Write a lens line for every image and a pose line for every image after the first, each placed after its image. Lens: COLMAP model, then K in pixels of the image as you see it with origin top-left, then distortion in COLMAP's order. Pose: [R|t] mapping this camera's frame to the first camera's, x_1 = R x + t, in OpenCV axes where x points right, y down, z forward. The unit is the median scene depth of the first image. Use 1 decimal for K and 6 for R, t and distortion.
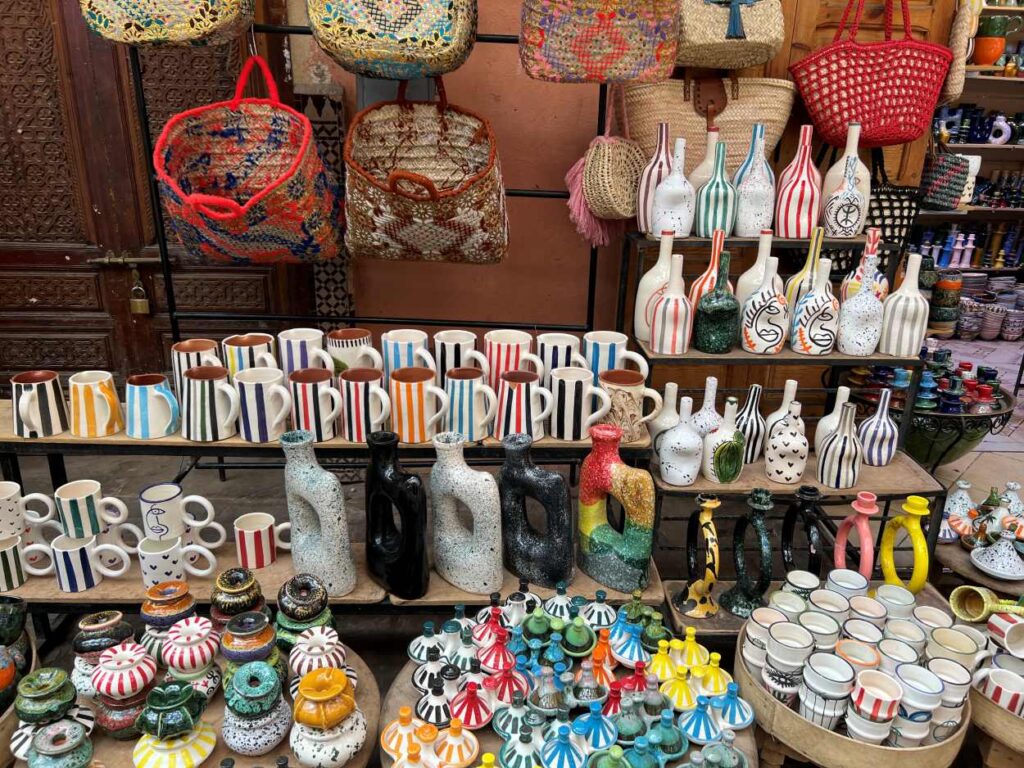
lens RADIAL K [[779.5, 0, 512.0], [0, 779.5, 384.0], [0, 0, 1]] dist [0.031725, -0.027236]
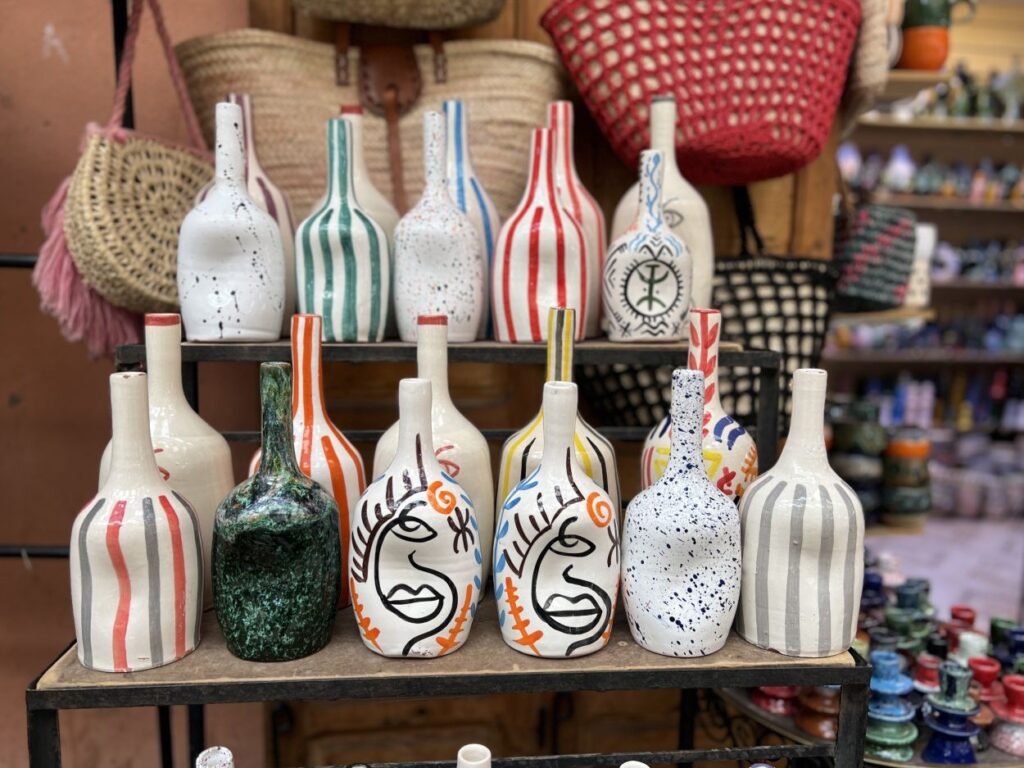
lens RADIAL K [[779.5, 0, 512.0], [0, 779.5, 384.0], [0, 0, 1]] dist [0.031725, -0.027236]
pose [[0.999190, -0.010236, 0.038925, 0.330725], [0.018294, 0.976948, -0.212693, -0.075798], [-0.035850, 0.213233, 0.976344, 0.594824]]
